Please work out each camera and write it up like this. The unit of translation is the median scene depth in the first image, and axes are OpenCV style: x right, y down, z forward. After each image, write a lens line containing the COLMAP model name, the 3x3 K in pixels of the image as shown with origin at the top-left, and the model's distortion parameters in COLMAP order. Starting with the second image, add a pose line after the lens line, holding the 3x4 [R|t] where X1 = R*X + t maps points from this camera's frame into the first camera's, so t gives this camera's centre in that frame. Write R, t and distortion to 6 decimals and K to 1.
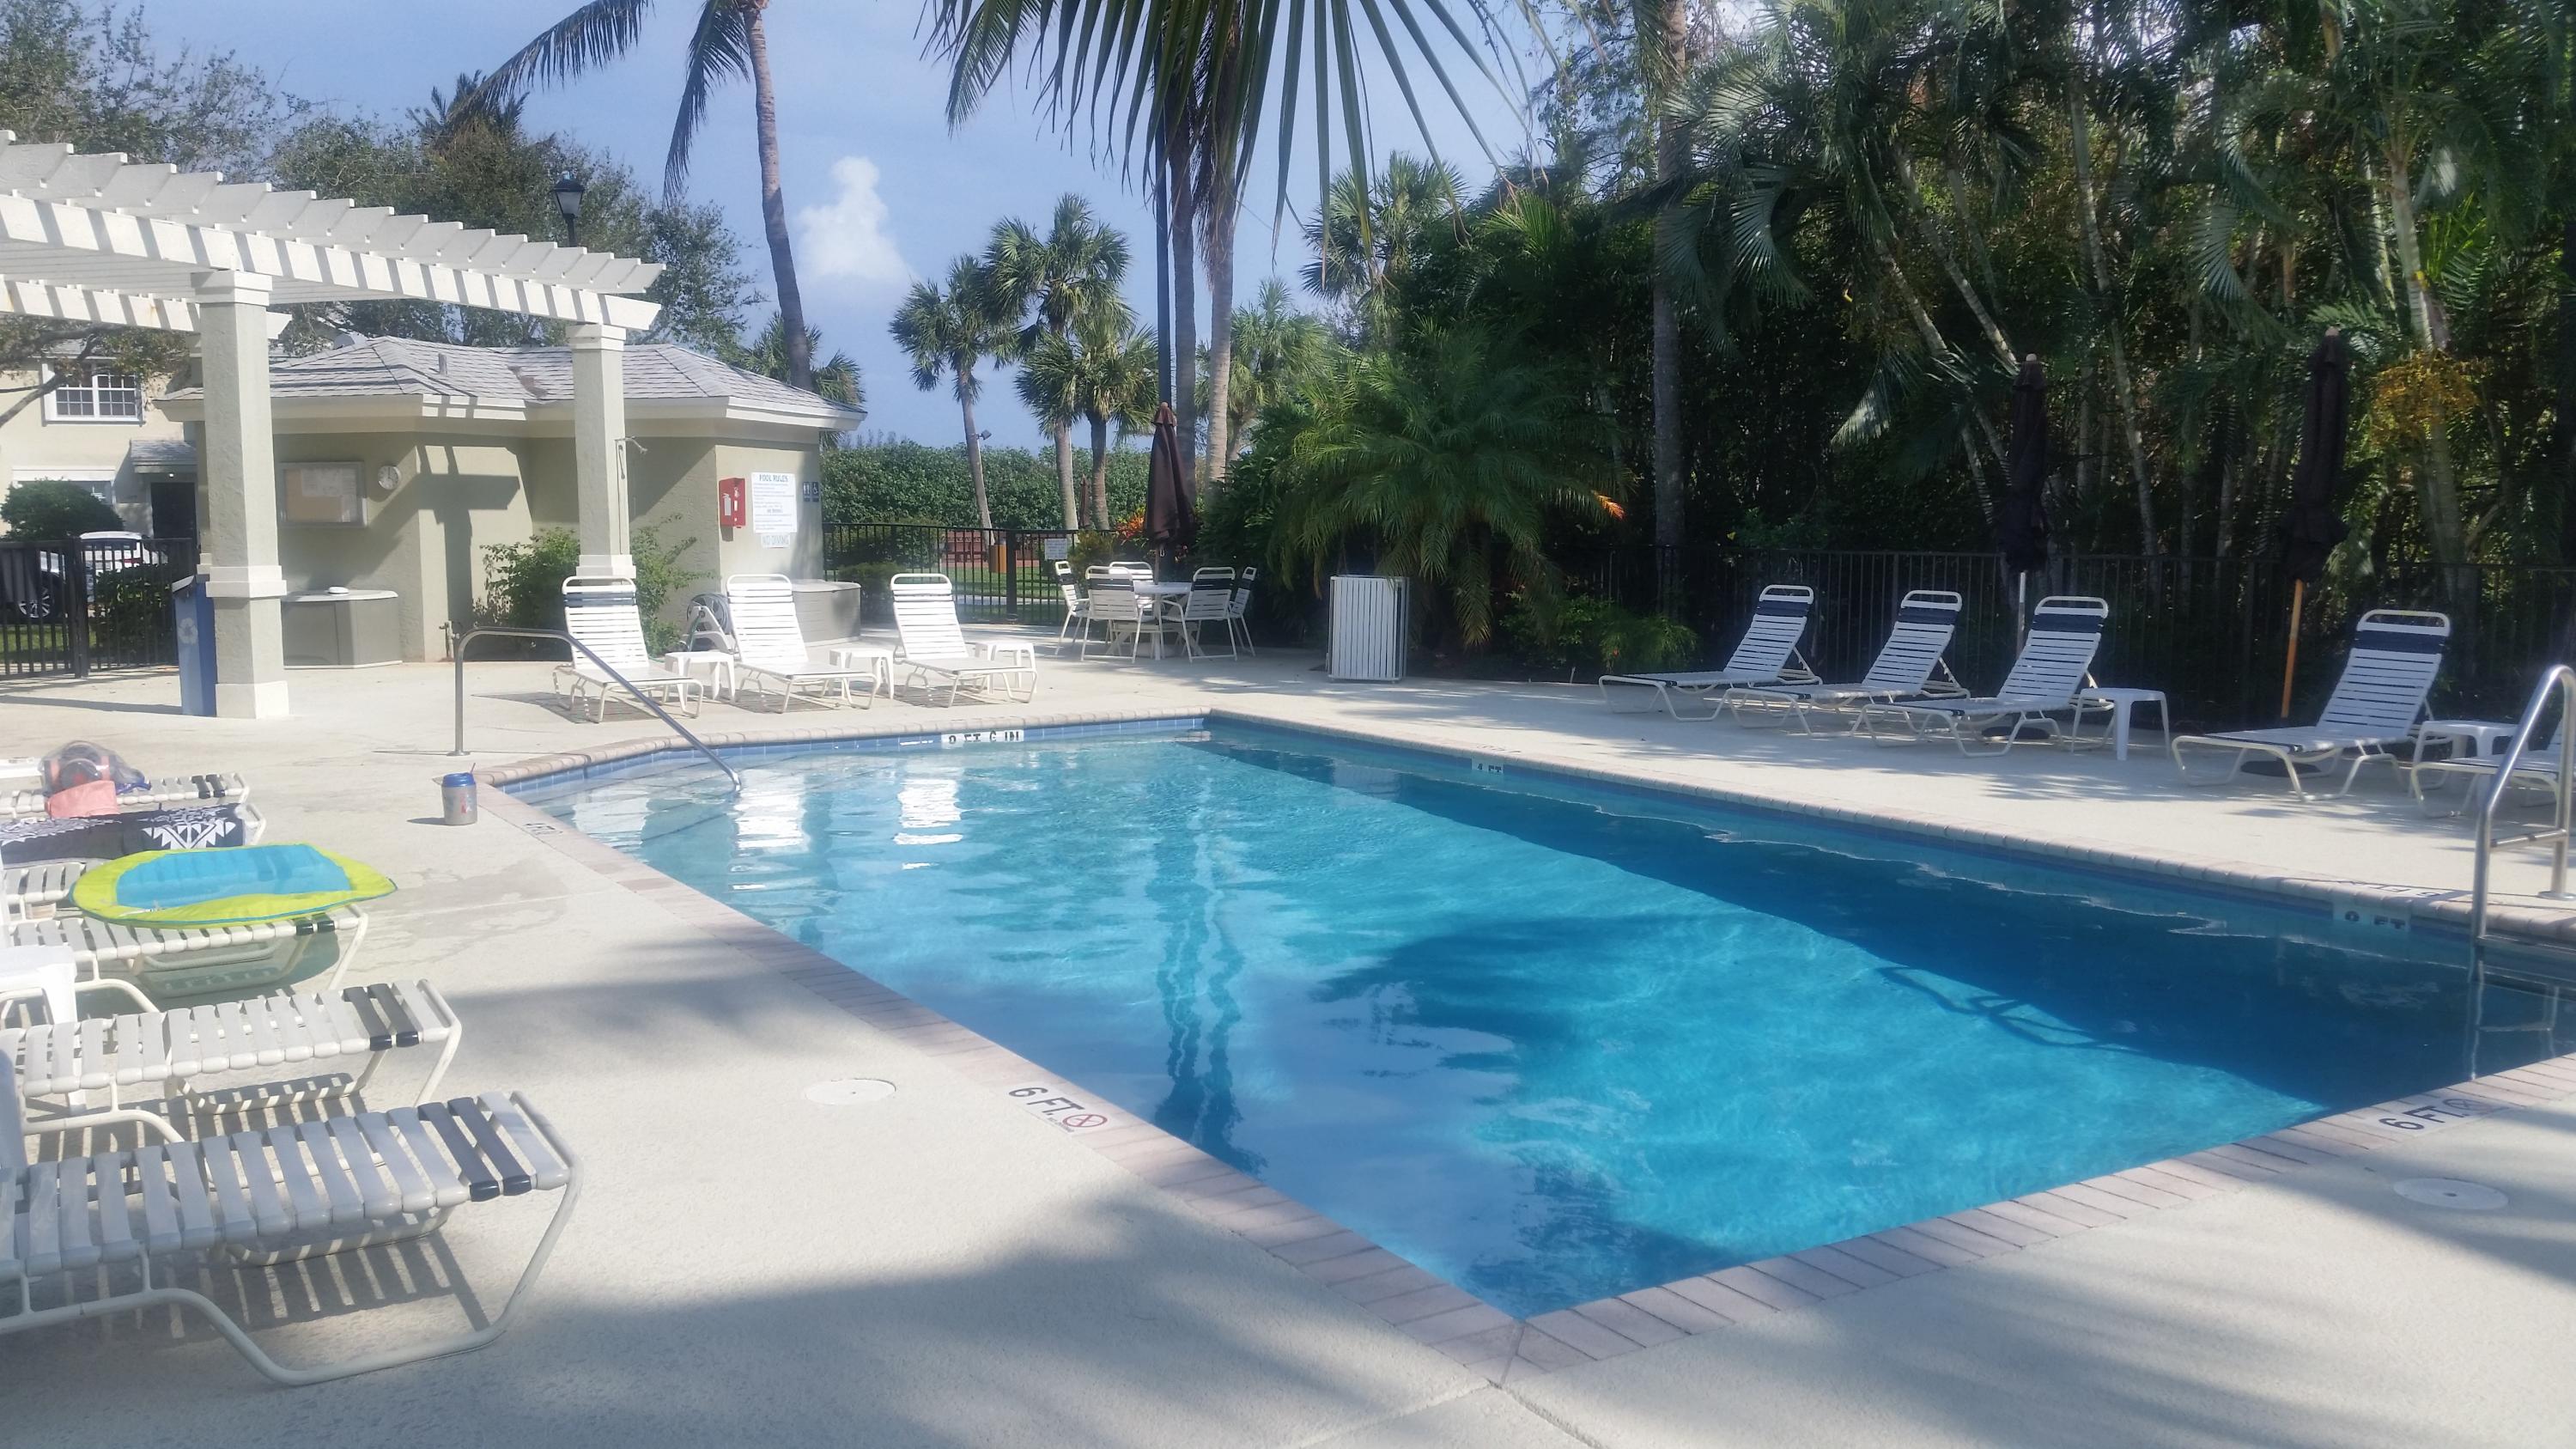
lens RADIAL K [[2126.1, 0, 1292.5], [0, 2126.1, 738.2], [0, 0, 1]] dist [0.188780, -0.389633]
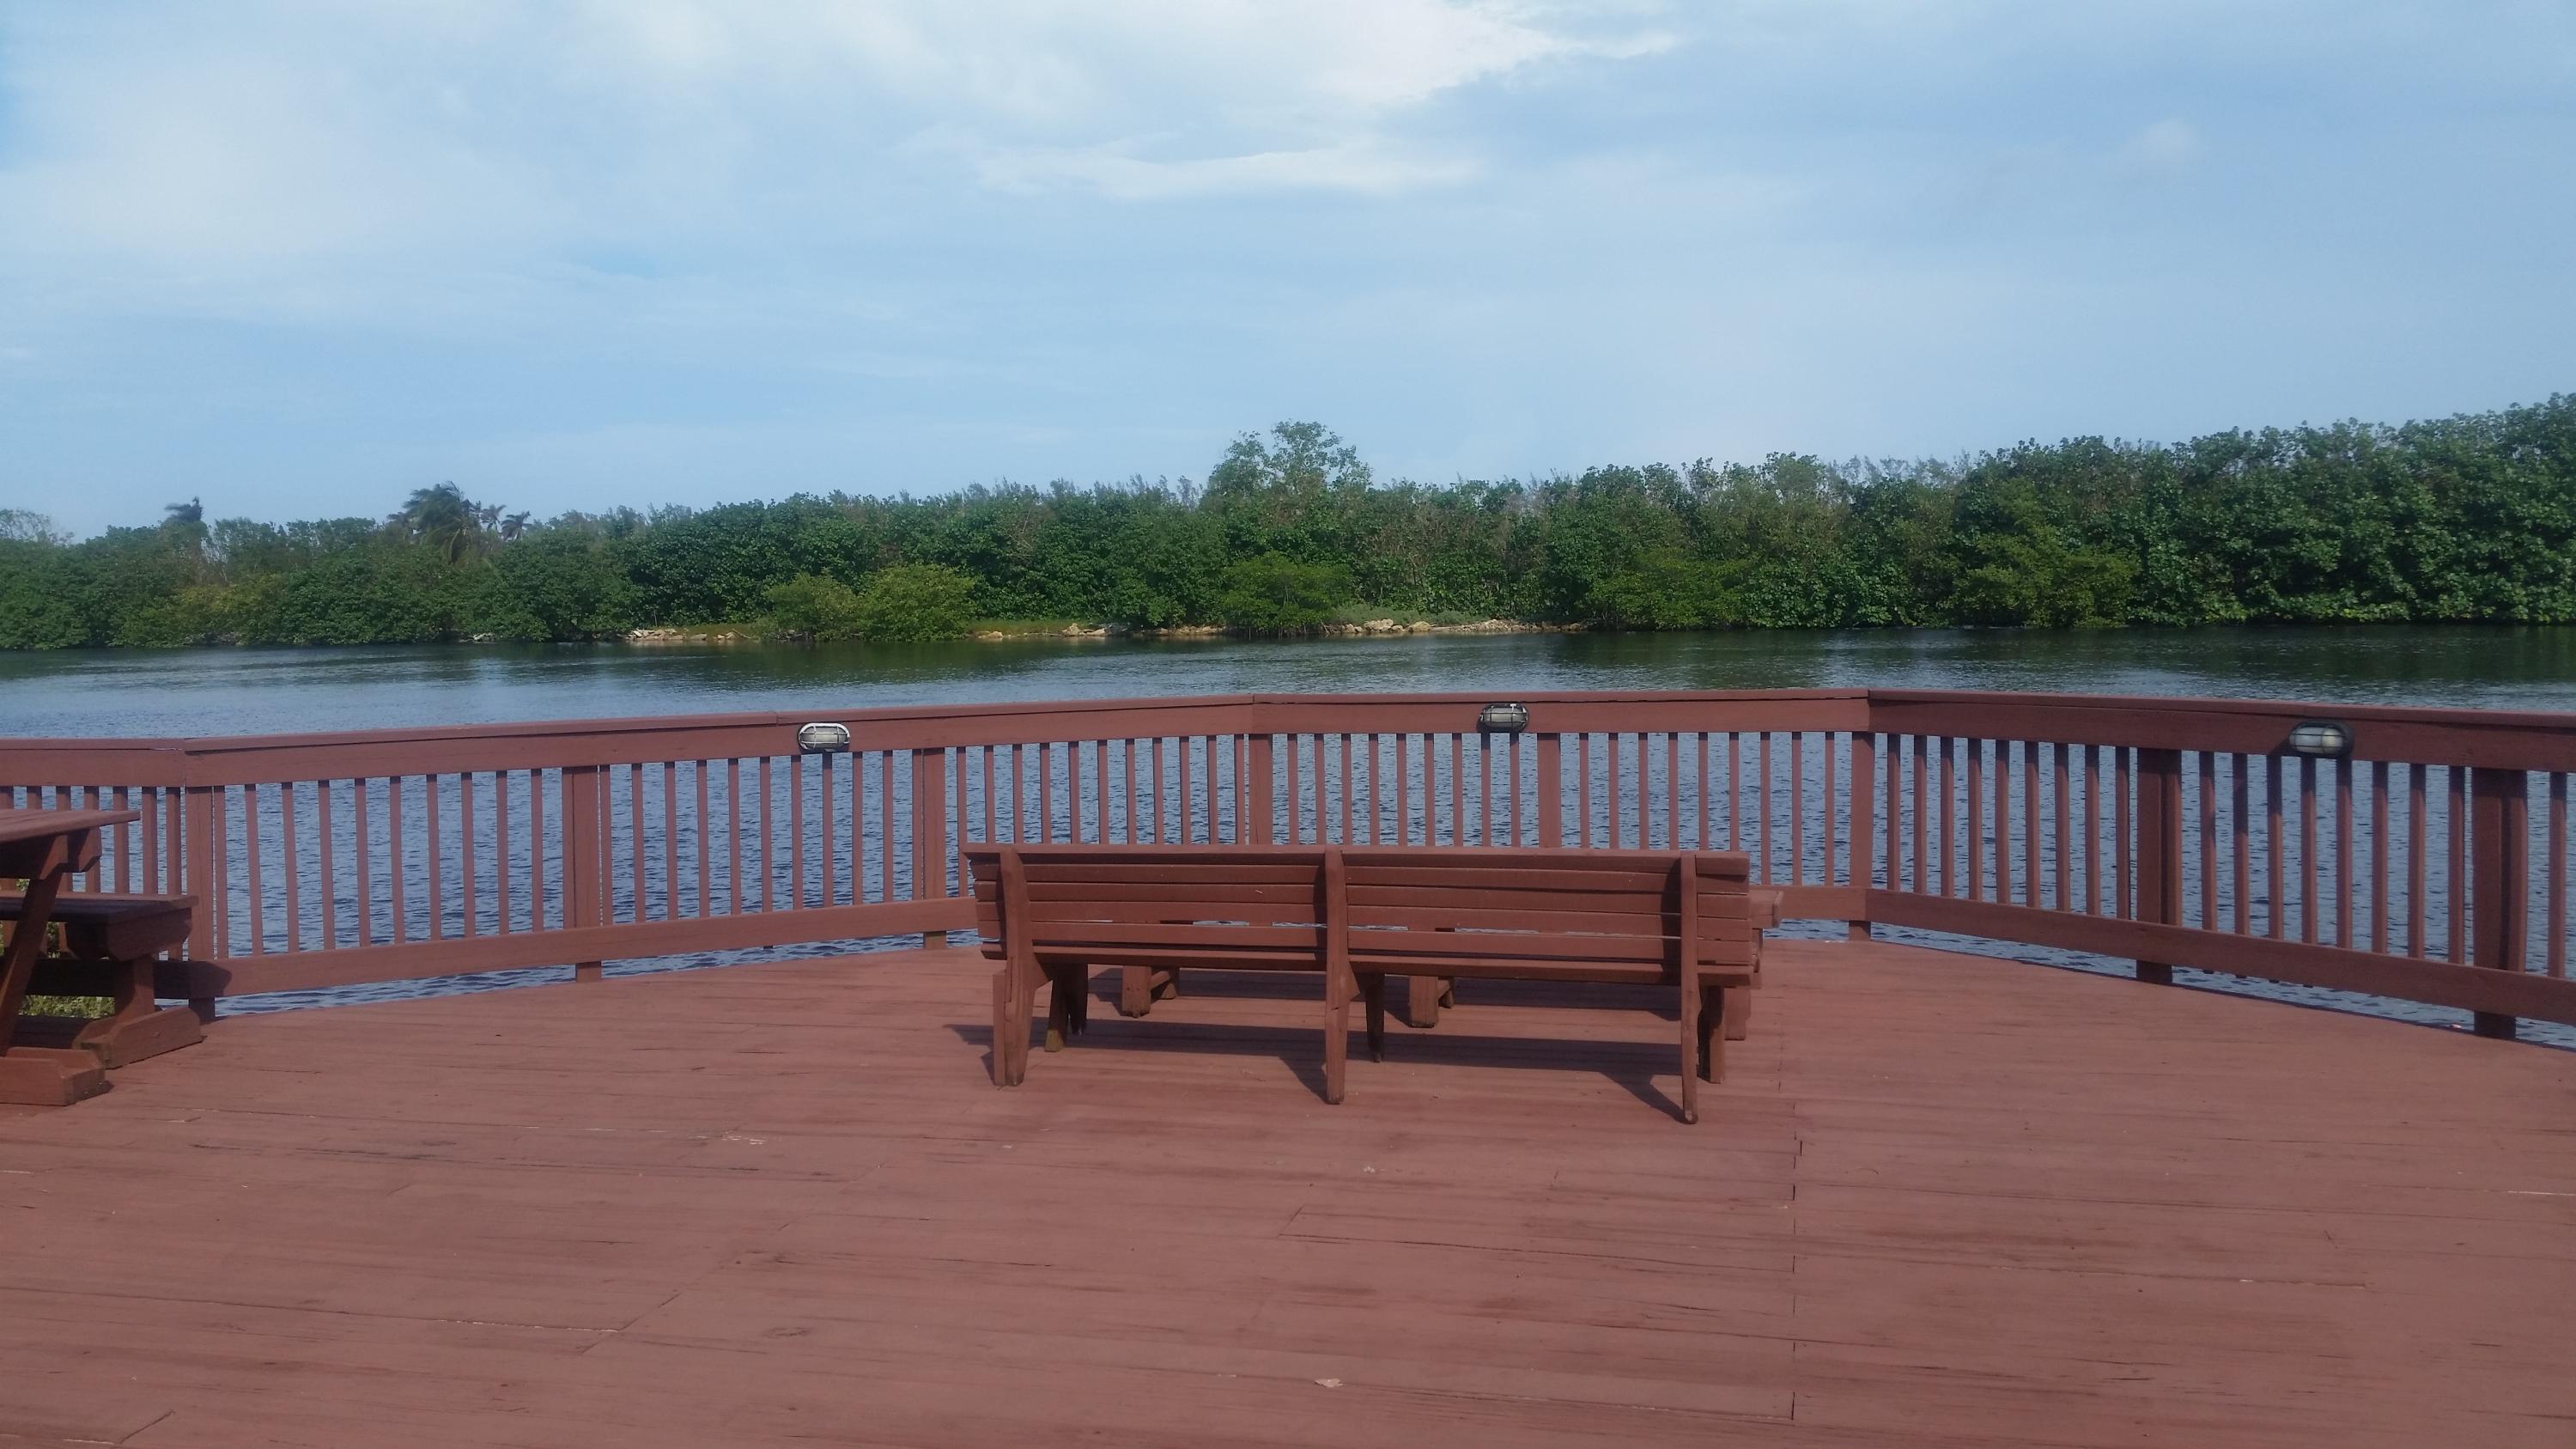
lens RADIAL K [[2126.1, 0, 1292.5], [0, 2126.1, 738.2], [0, 0, 1]] dist [0.188780, -0.389633]
pose [[0.713359, 0.041452, -0.699572, -0.318072], [-0.057951, 0.998319, 0.000061, -0.358700], [0.698399, 0.040498, 0.714562, 3.614304]]
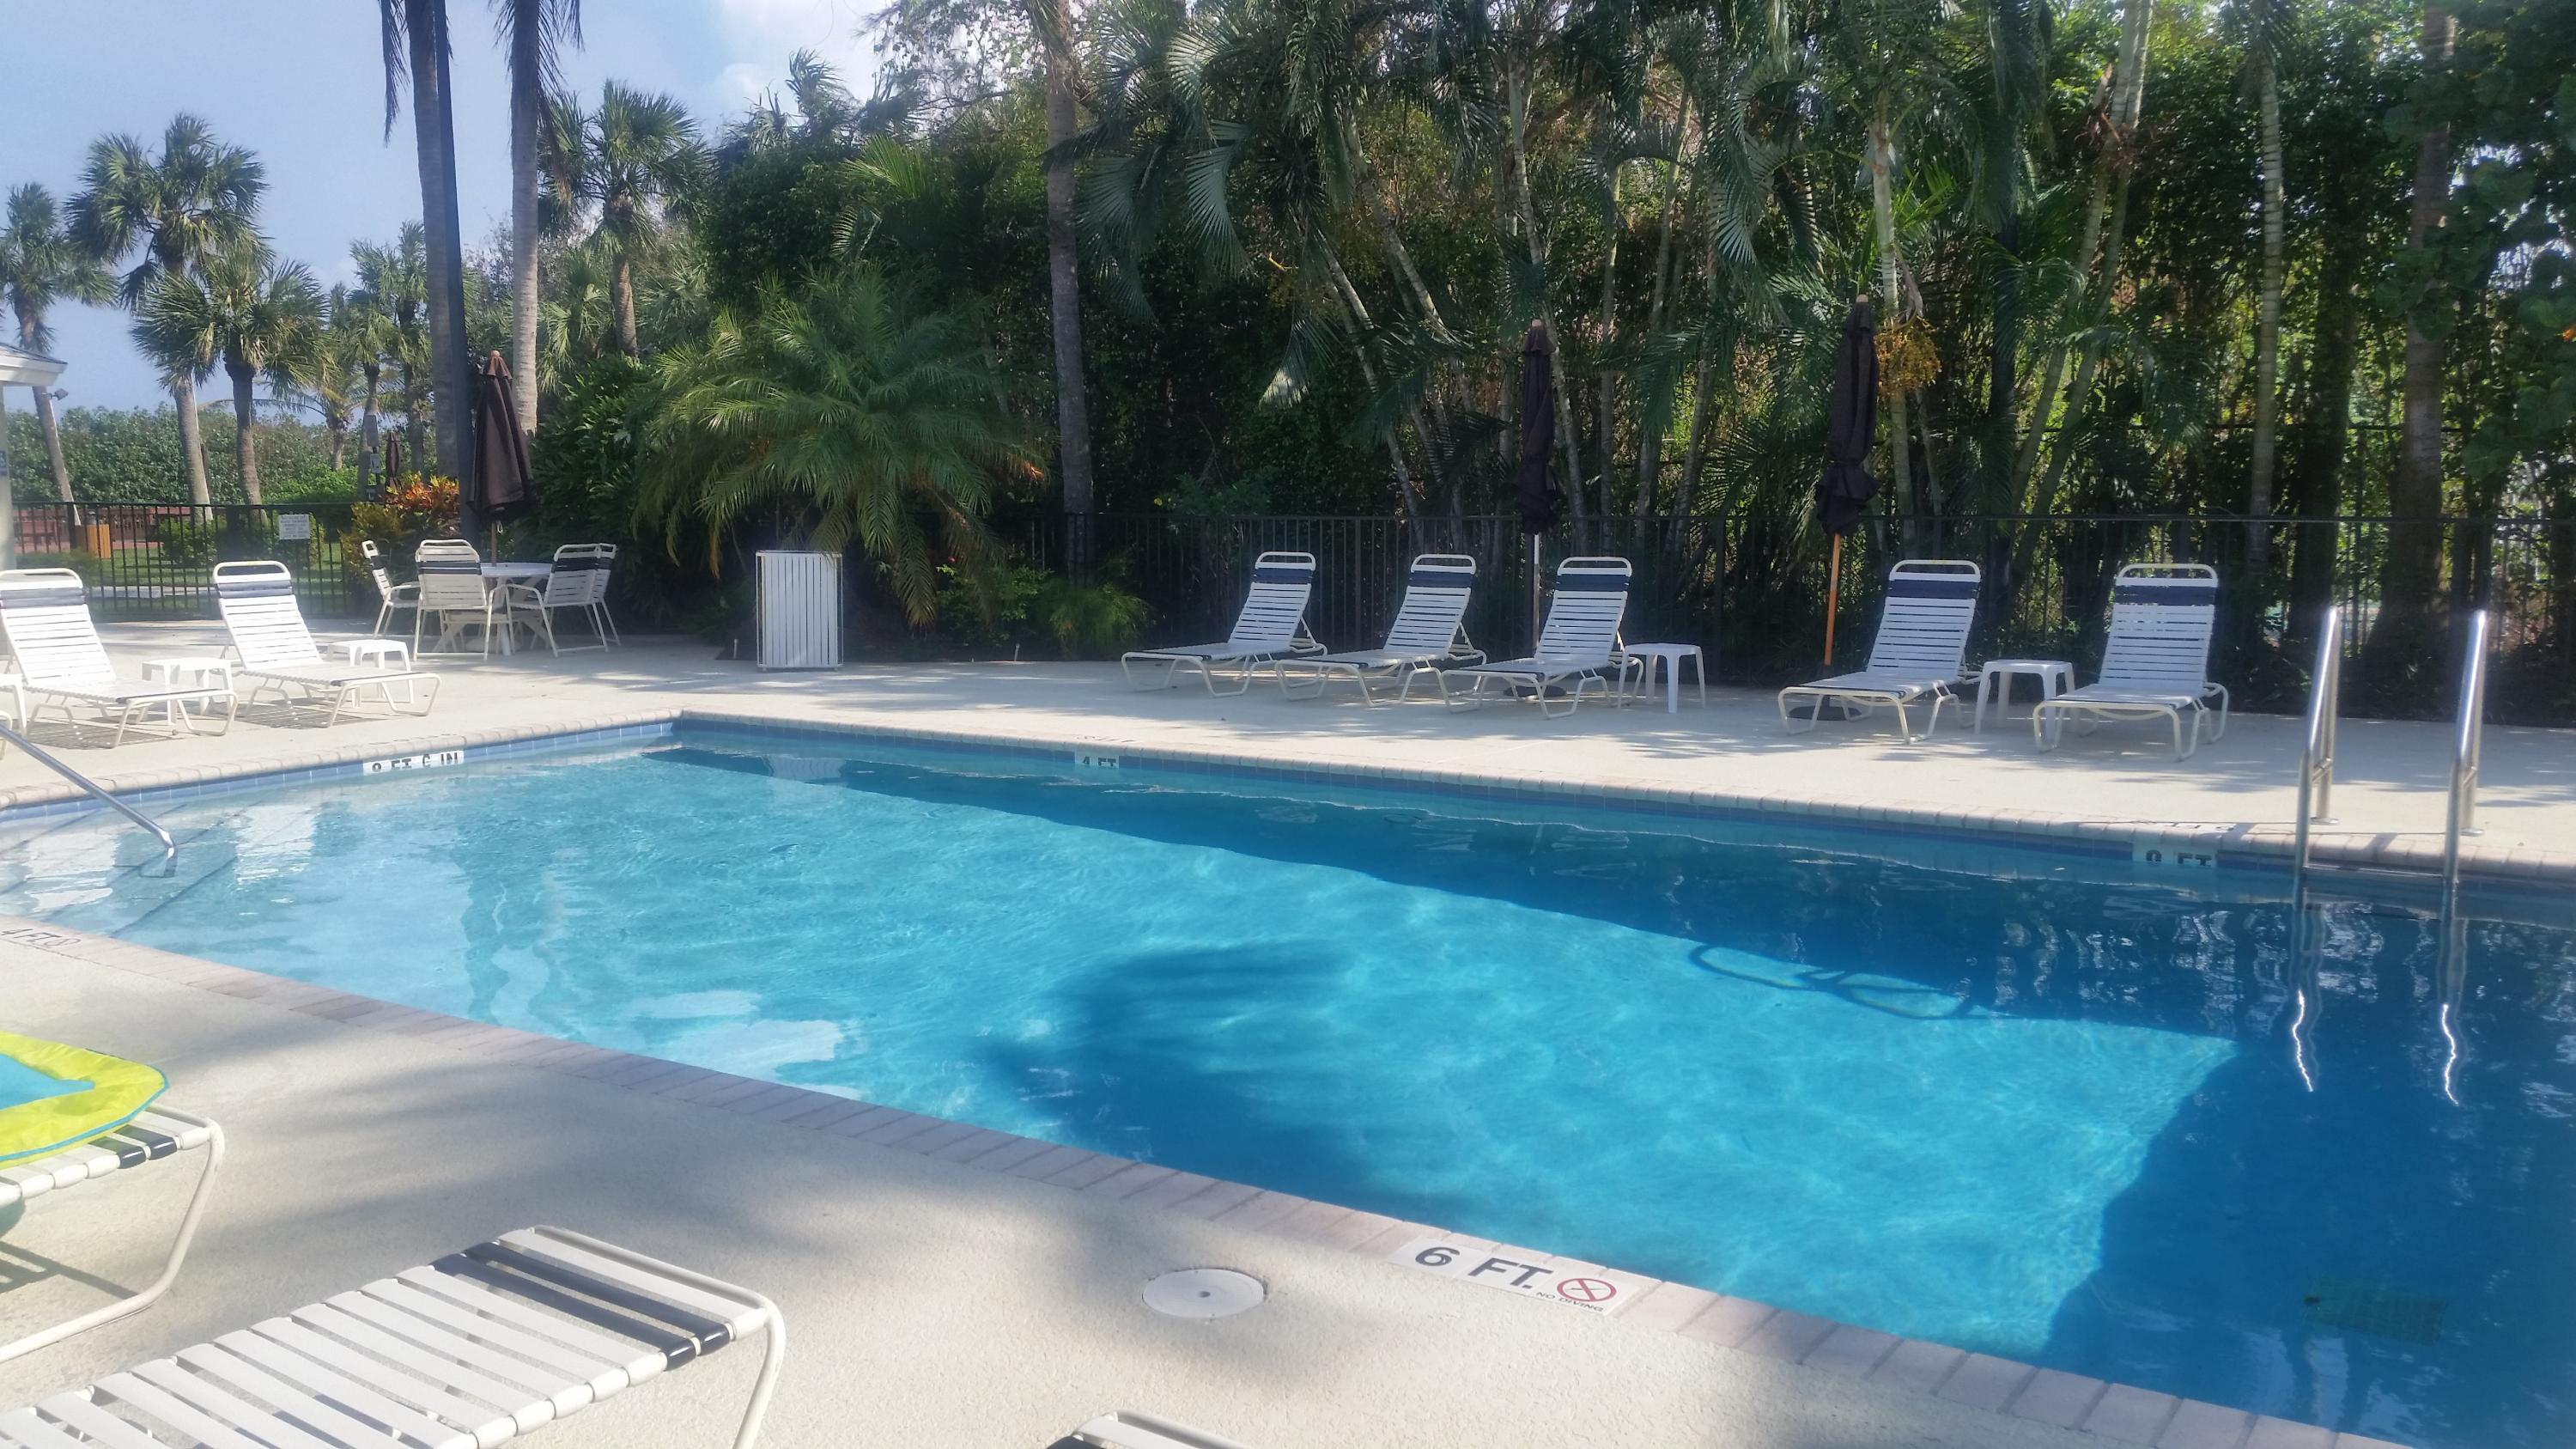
lens RADIAL K [[2126.1, 0, 1292.5], [0, 2126.1, 738.2], [0, 0, 1]] dist [0.188780, -0.389633]
pose [[0.917235, -0.060382, 0.393744, -0.124918], [0.054583, 0.998173, 0.025921, -0.009728], [-0.394590, -0.002284, 0.918855, 0.091840]]
